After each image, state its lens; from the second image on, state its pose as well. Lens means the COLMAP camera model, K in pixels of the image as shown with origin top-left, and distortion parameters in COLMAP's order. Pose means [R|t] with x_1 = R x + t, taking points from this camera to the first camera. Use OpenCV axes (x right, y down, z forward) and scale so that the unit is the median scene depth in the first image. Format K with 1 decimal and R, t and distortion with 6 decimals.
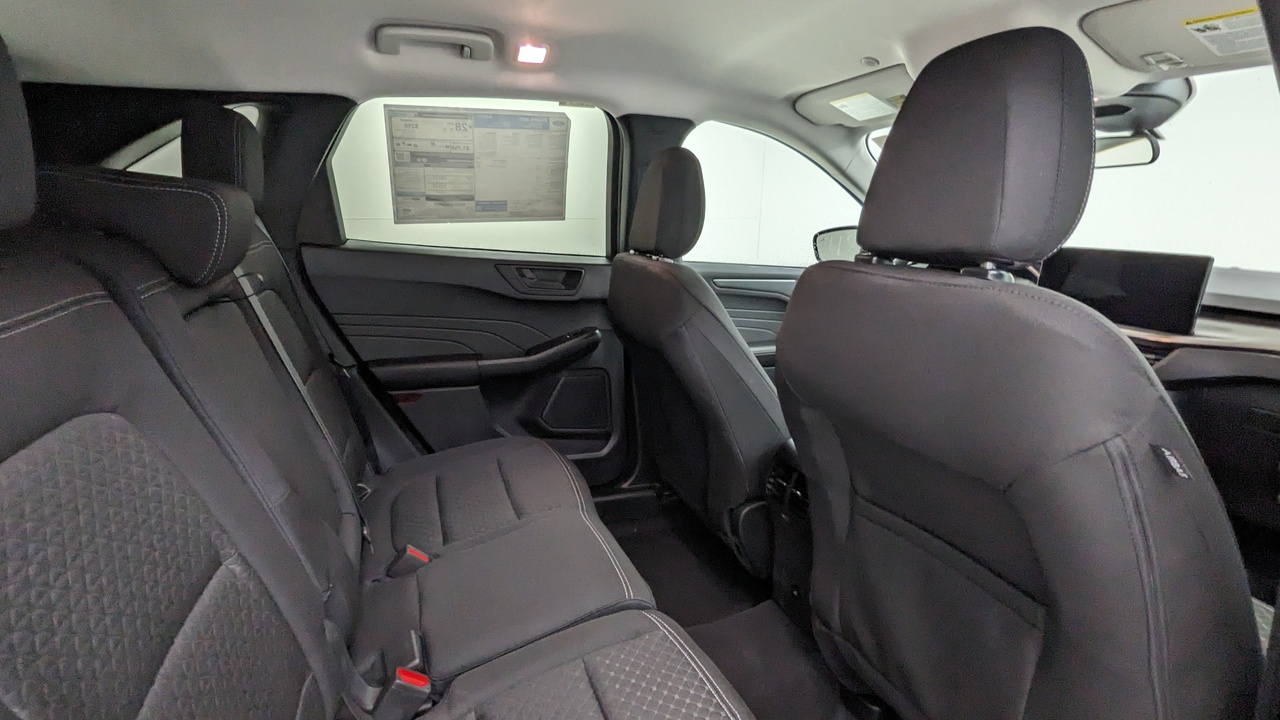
lens RADIAL K [[571.4, 0, 620.6], [0, 571.4, 365.2], [0, 0, 1]] dist [-0.021963, 0.000218]
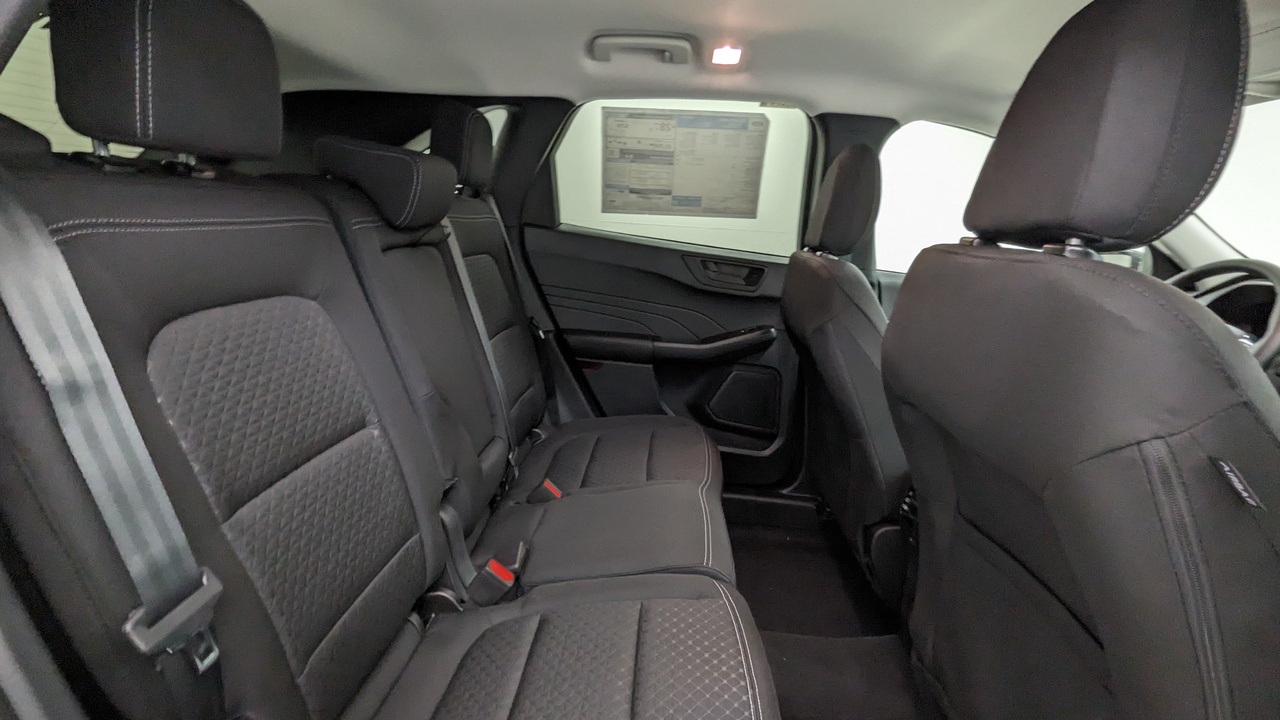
lens RADIAL K [[566.5, 0, 640.0], [0, 566.5, 360.0], [0, 0, 1]] dist [-0.000086, -0.000253]
pose [[0.919072, 0.140440, -0.368217, 0.142413], [-0.152458, 0.988303, -0.003593, 0.038969], [0.363405, 0.059439, 0.929733, -0.012482]]
